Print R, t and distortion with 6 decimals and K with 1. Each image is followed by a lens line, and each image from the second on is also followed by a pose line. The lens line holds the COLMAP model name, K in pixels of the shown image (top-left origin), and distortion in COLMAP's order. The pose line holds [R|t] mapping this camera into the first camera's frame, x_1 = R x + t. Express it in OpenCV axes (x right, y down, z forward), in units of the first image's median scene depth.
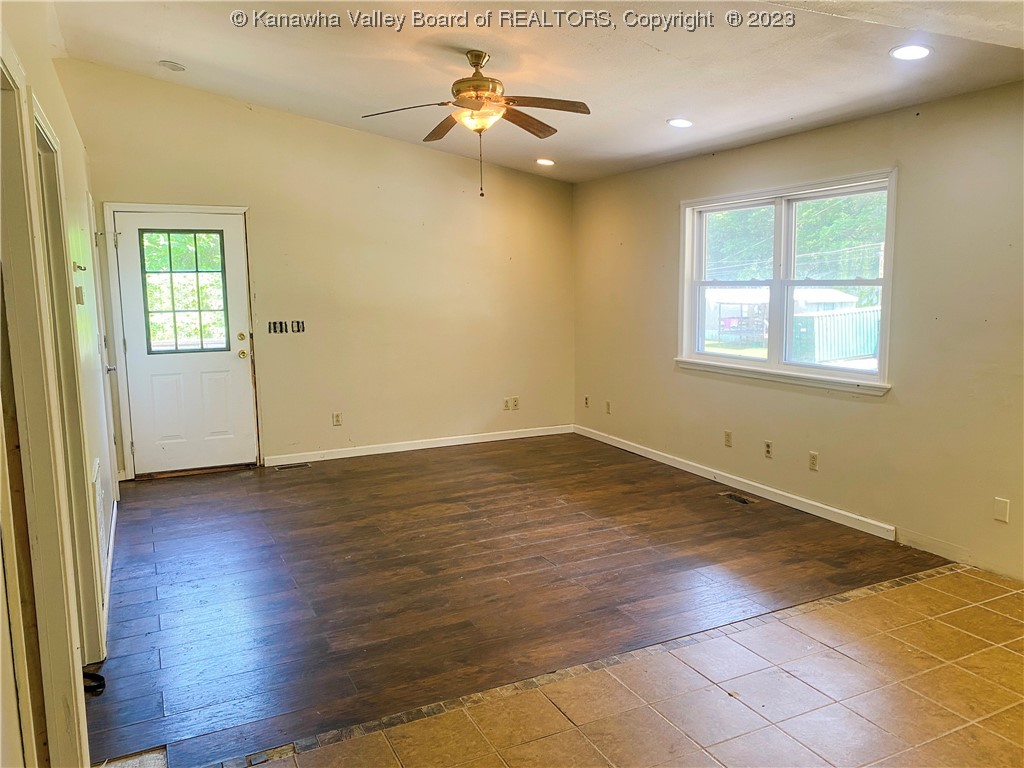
lens RADIAL K [[783.1, 0, 514.7], [0, 783.1, 380.5], [0, 0, 1]] dist [0.025768, -0.014987]
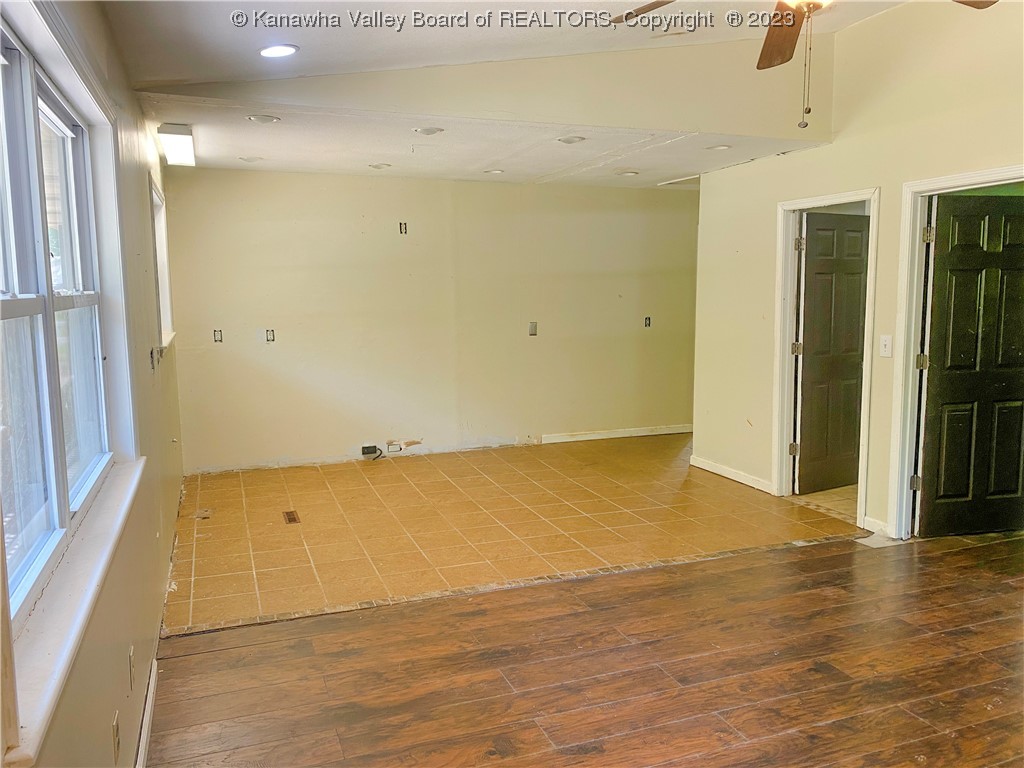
lens RADIAL K [[783.1, 0, 511.2], [0, 783.1, 381.8], [0, 0, 1]] dist [0.025768, -0.014987]
pose [[-0.996227, 0.011057, 0.086080, 0.124048], [0.031897, 0.969083, 0.244665, -0.212926], [-0.080713, 0.246488, -0.965779, 1.677187]]
